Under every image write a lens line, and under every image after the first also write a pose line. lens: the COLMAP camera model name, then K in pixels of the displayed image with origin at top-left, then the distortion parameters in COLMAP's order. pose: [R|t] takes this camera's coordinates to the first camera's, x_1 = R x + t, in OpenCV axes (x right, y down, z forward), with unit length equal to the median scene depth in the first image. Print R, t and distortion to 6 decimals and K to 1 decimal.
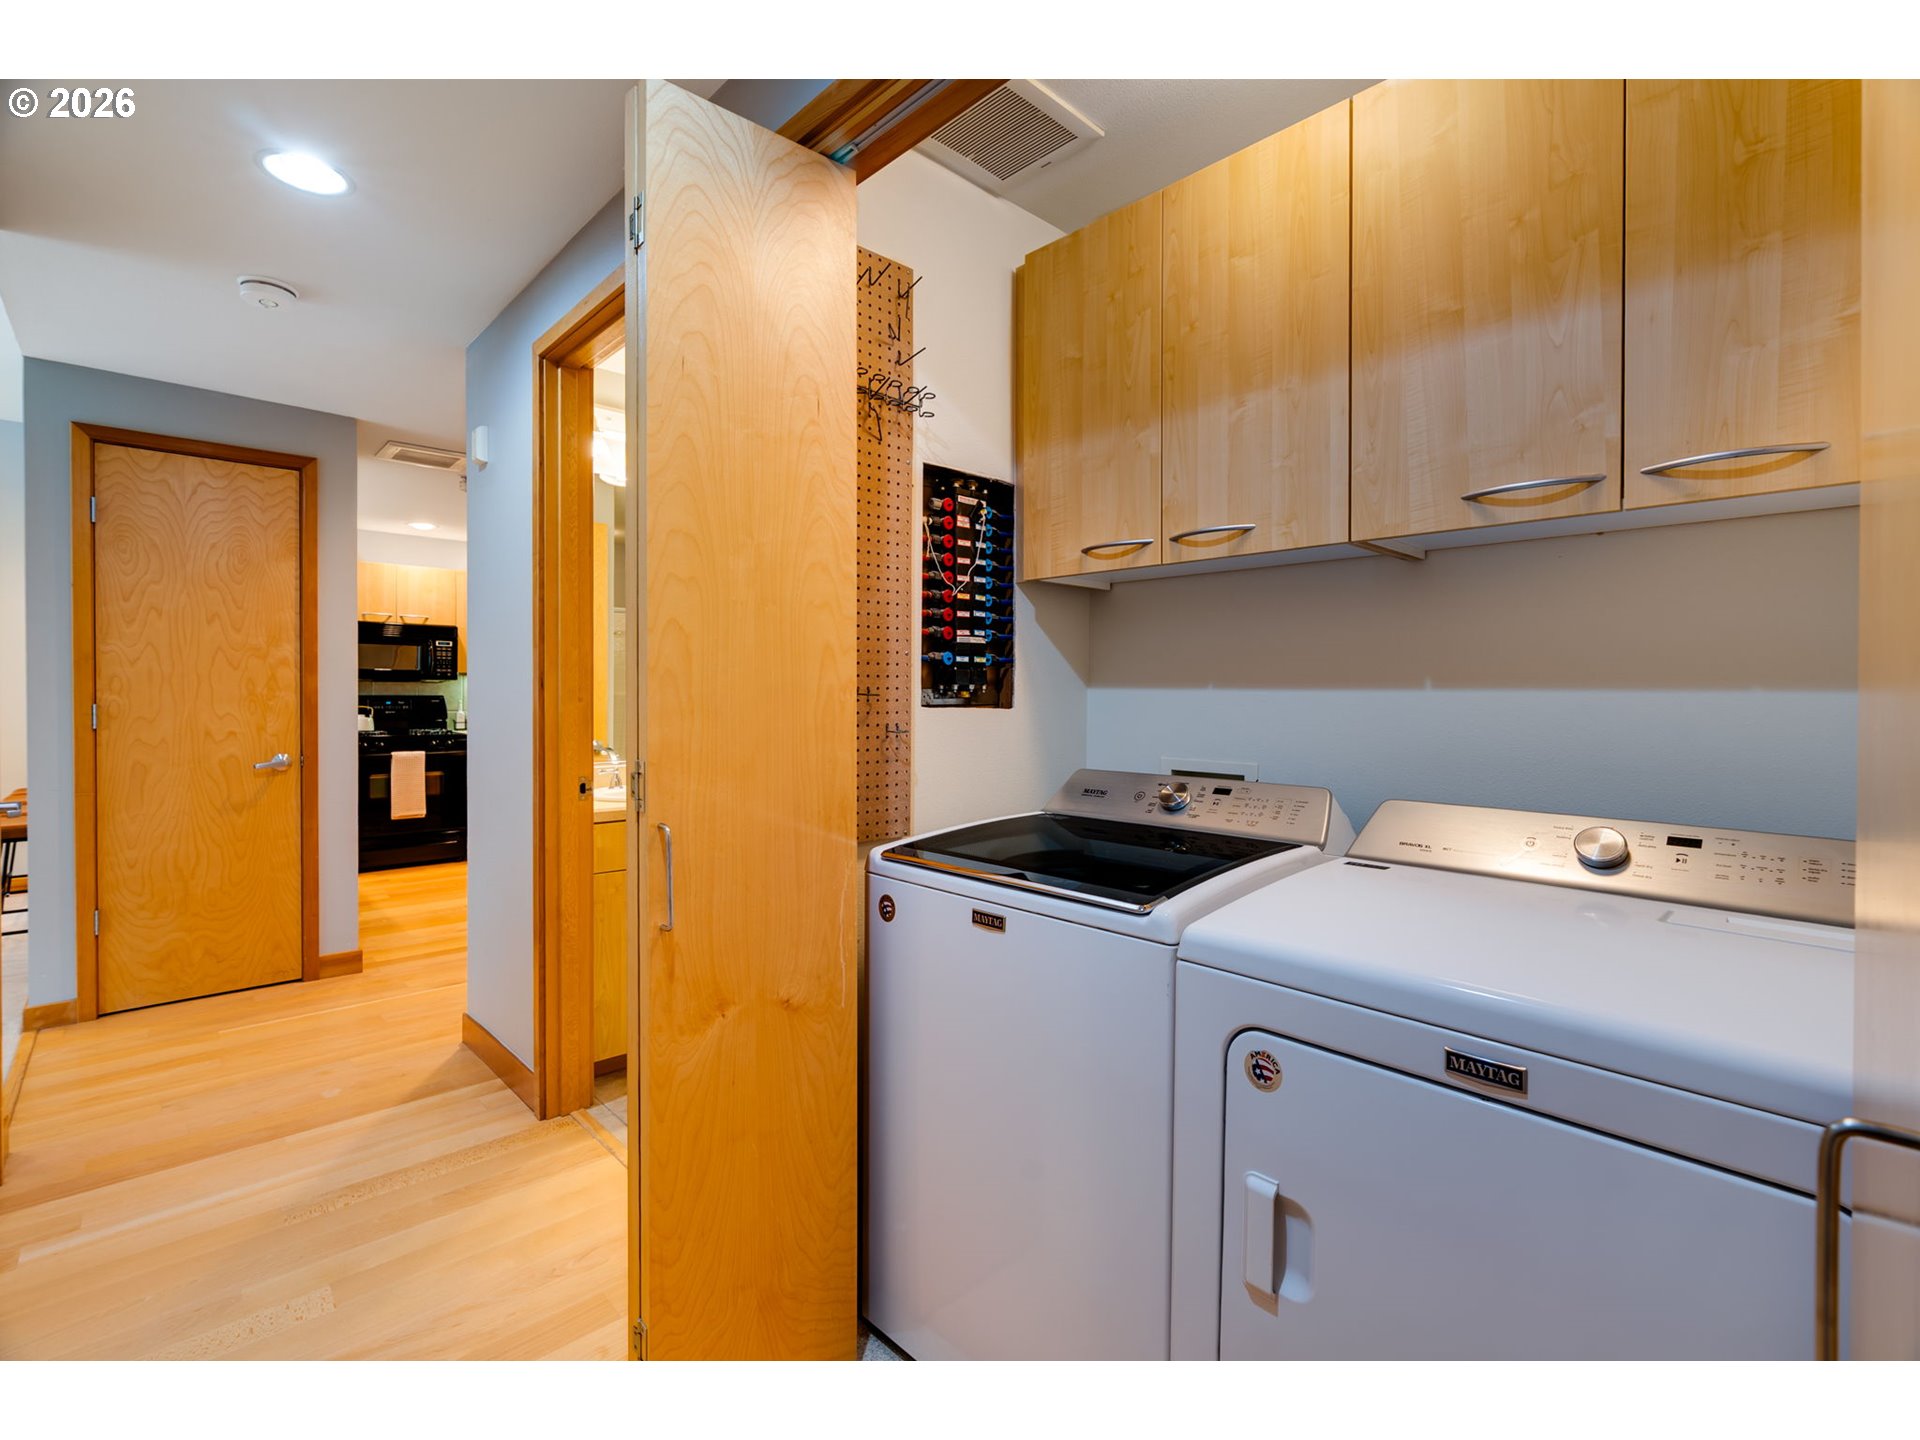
lens RADIAL K [[863.8, 0, 960.7], [0, 863.8, 705.8], [0, 0, 1]] dist [-0.004275, 0.000188]
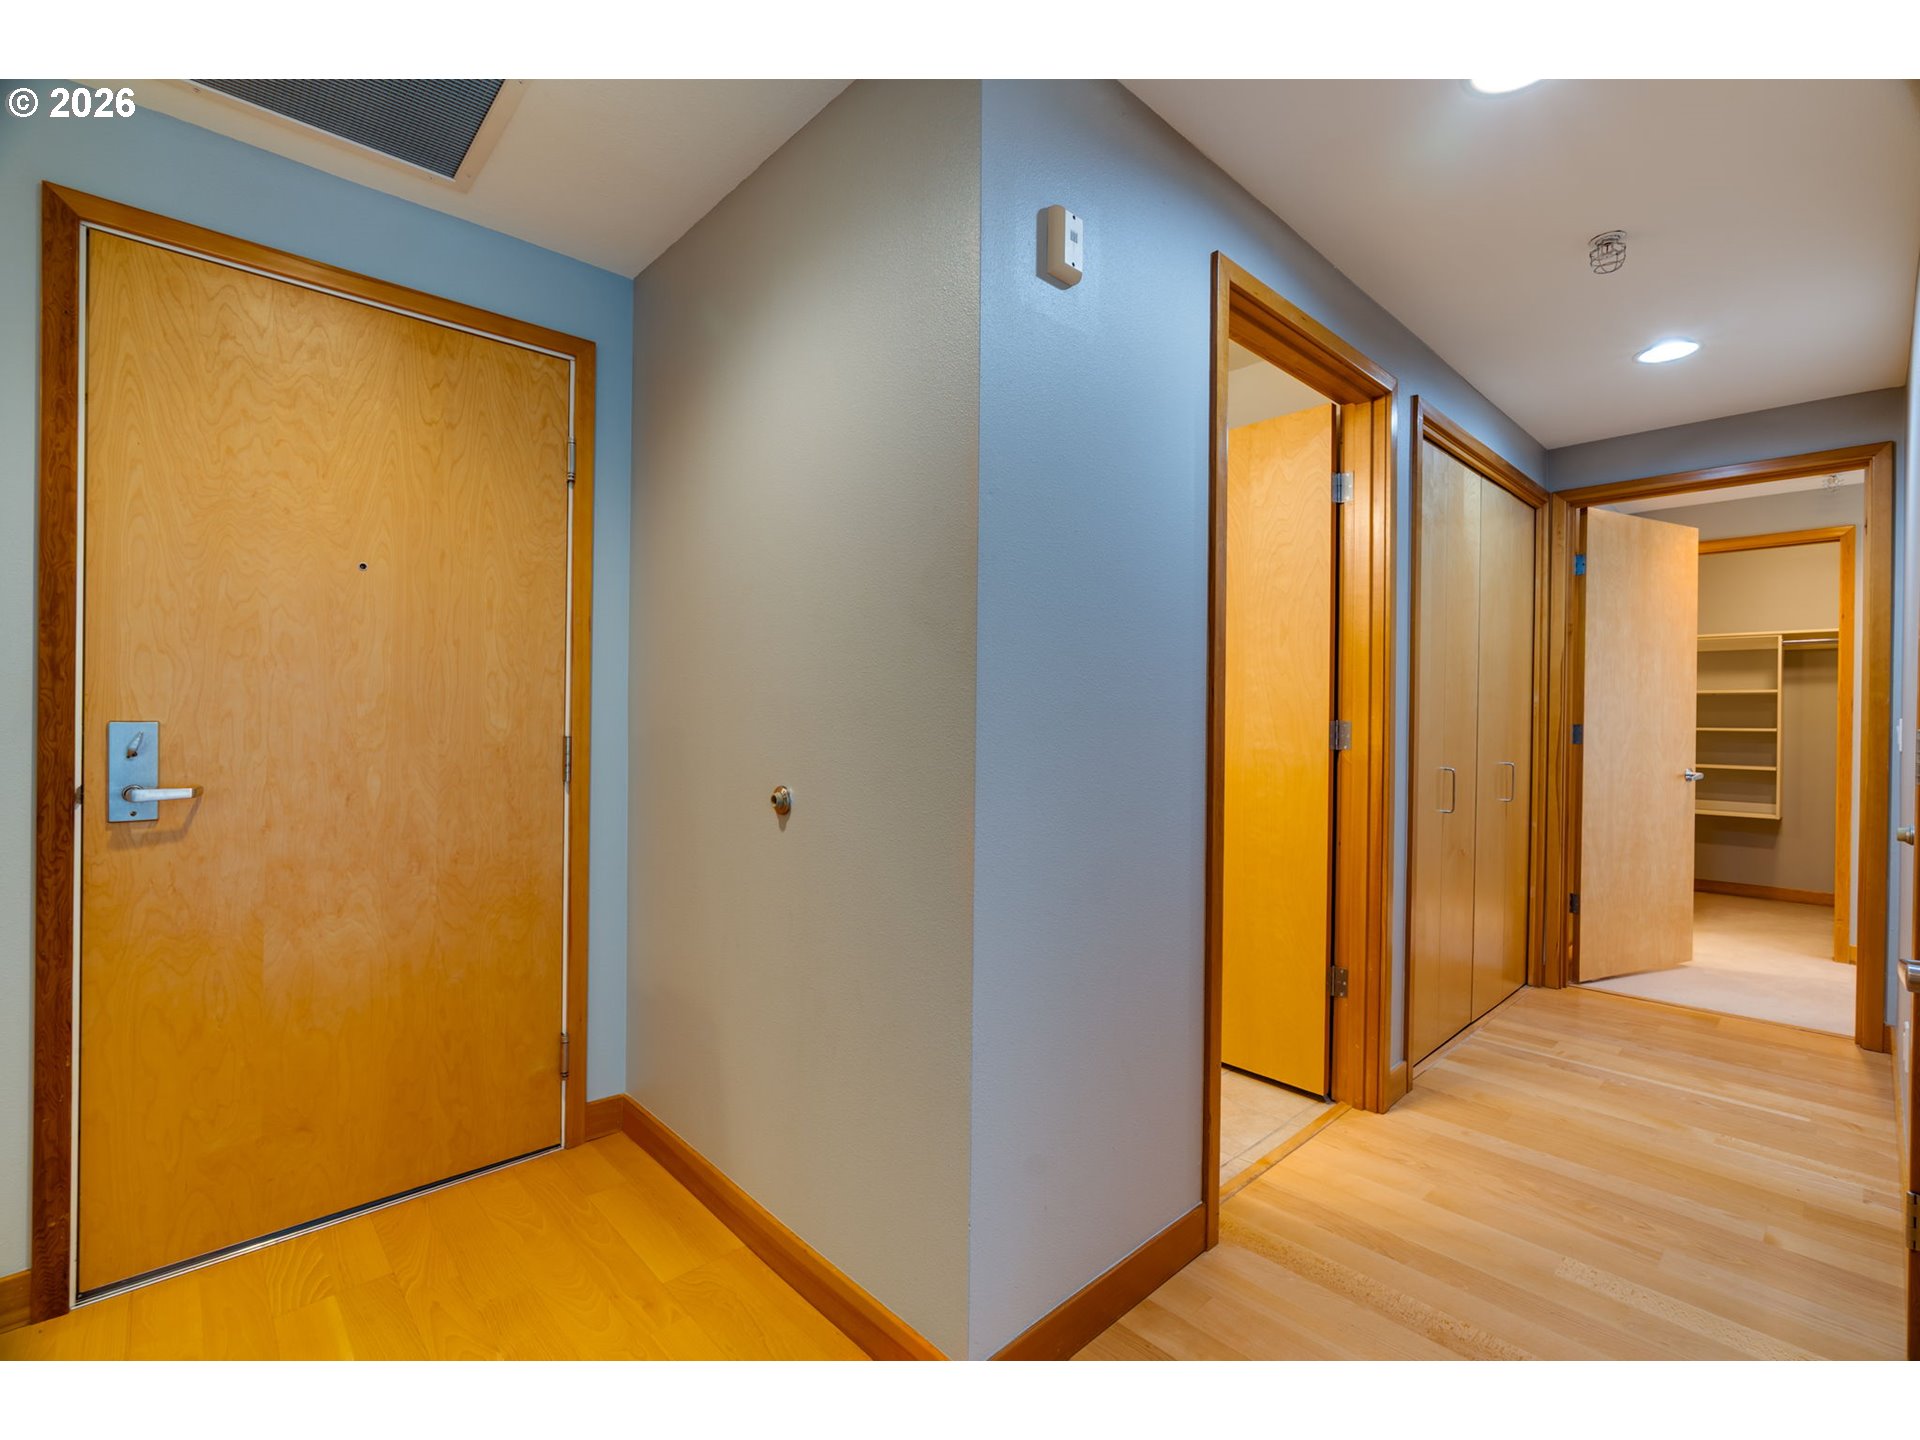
lens RADIAL K [[863.8, 0, 960.9], [0, 863.8, 718.0], [0, 0, 1]] dist [-0.004275, 0.000188]
pose [[0.012270, -0.005964, 0.999907, -1.422145], [-0.004825, 0.999970, 0.006023, -0.006899], [-0.999913, -0.004898, 0.012241, 1.362203]]
